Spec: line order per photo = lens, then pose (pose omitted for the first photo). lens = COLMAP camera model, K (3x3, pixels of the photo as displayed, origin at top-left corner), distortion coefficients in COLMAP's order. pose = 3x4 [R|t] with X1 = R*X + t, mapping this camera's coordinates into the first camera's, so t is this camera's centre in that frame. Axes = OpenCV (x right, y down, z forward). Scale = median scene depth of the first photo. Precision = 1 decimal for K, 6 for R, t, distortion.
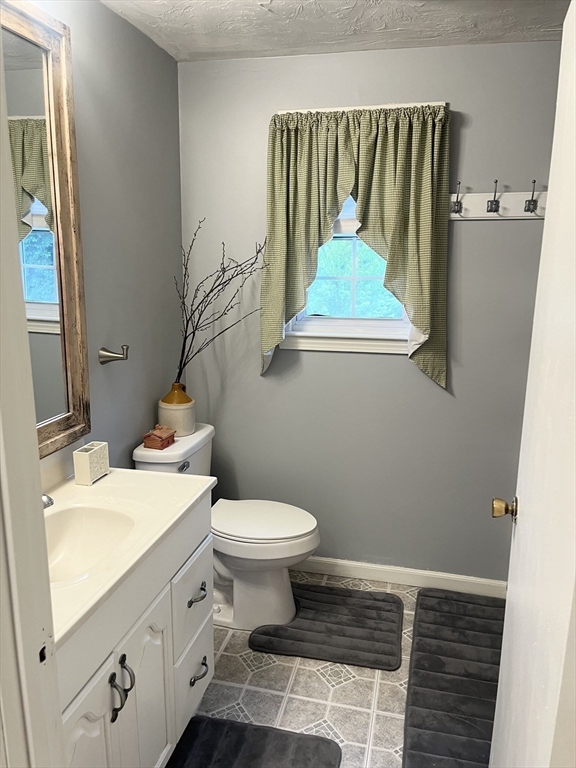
lens RADIAL K [[579.3, 0, 288.8], [0, 579.3, 388.3], [0, 0, 1]] dist [0.065845, -0.081752]
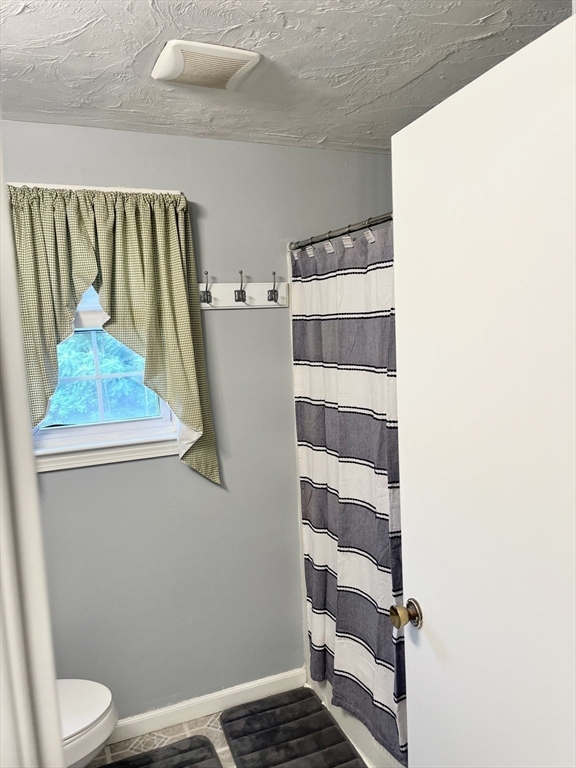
lens RADIAL K [[579.3, 0, 284.9], [0, 579.3, 389.1], [0, 0, 1]] dist [0.065845, -0.081752]
pose [[0.807066, -0.109948, 0.580134, -0.179987], [0.178662, 0.981926, -0.062453, -0.076868], [-0.562782, 0.154051, 0.812123, 0.170821]]
